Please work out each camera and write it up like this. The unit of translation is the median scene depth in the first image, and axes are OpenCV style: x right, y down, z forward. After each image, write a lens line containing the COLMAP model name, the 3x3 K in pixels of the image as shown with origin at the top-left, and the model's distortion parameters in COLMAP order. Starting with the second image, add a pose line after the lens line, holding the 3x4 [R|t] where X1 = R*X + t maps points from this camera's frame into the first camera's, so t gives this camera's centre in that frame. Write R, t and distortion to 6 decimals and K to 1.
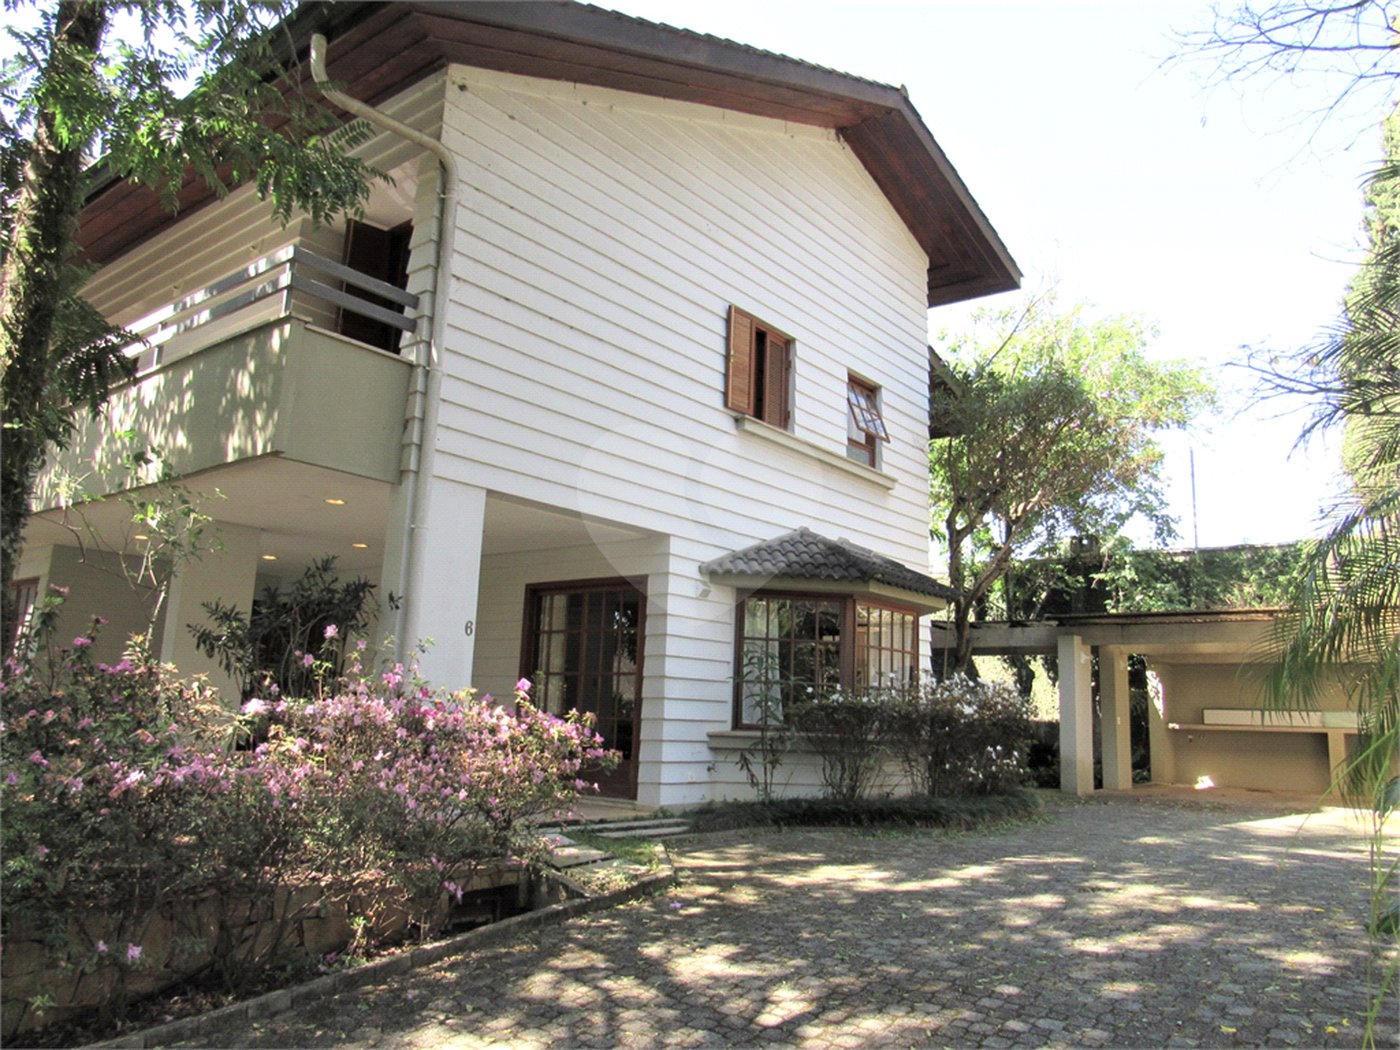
lens RADIAL K [[988.9, 0, 695.2], [0, 988.9, 524.5], [0, 0, 1]] dist [-0.035612, 0.013745]
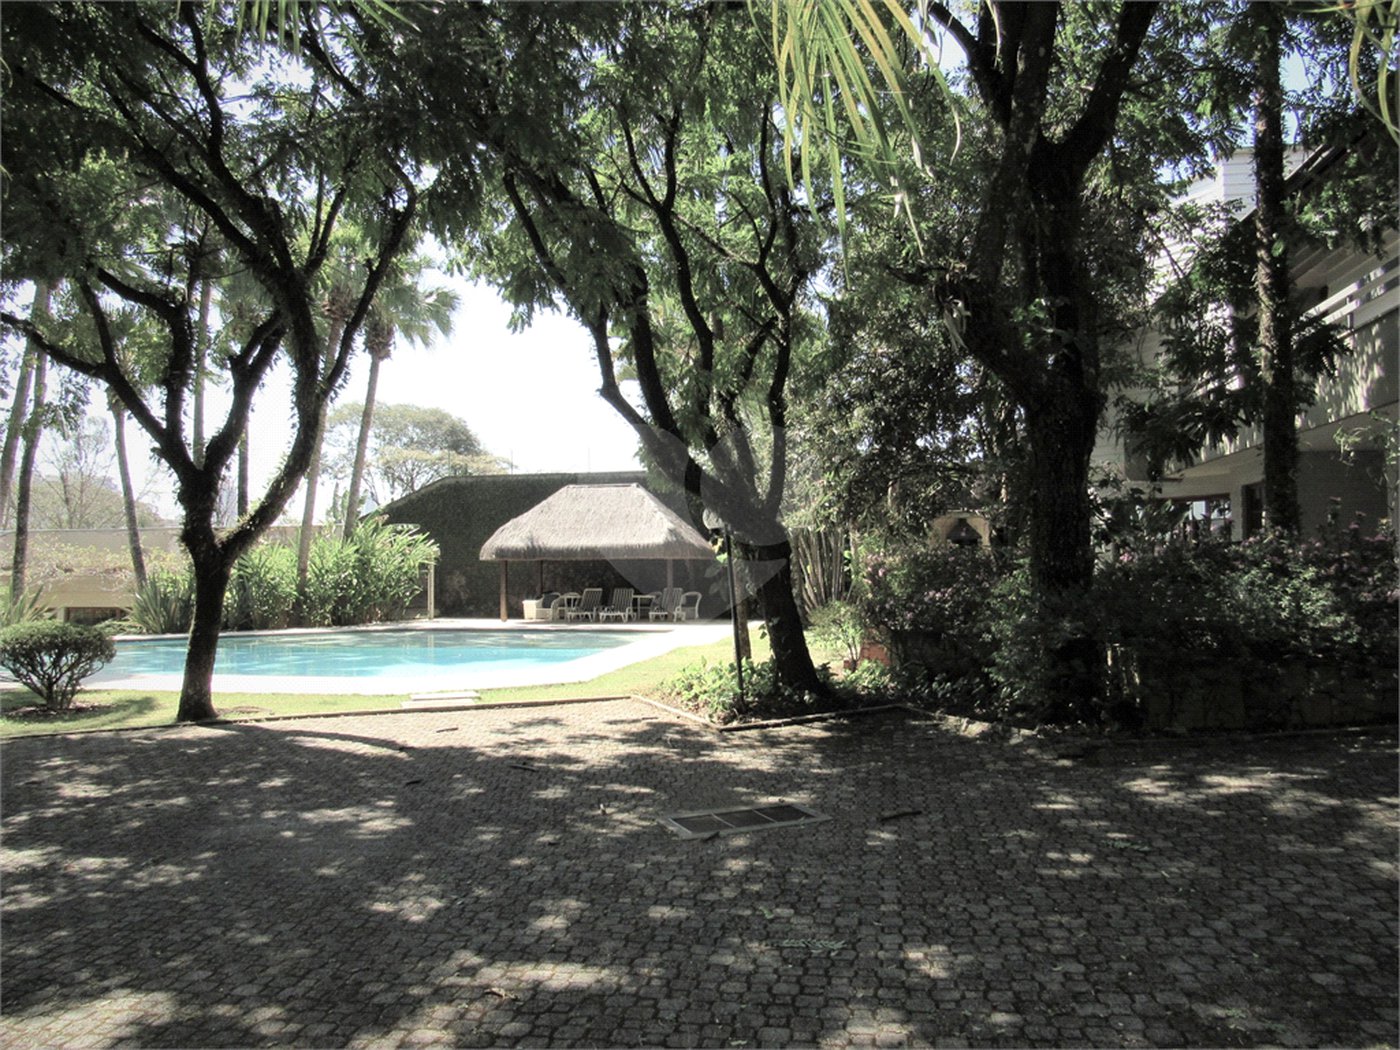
lens RADIAL K [[988.9, 0, 695.2], [0, 988.9, 524.5], [0, 0, 1]] dist [-0.035612, 0.013745]
pose [[0.457050, -0.066298, -0.886967, 0.260582], [0.192432, 0.980970, 0.025835, -0.100275], [0.868375, -0.182489, 0.461110, -0.549714]]
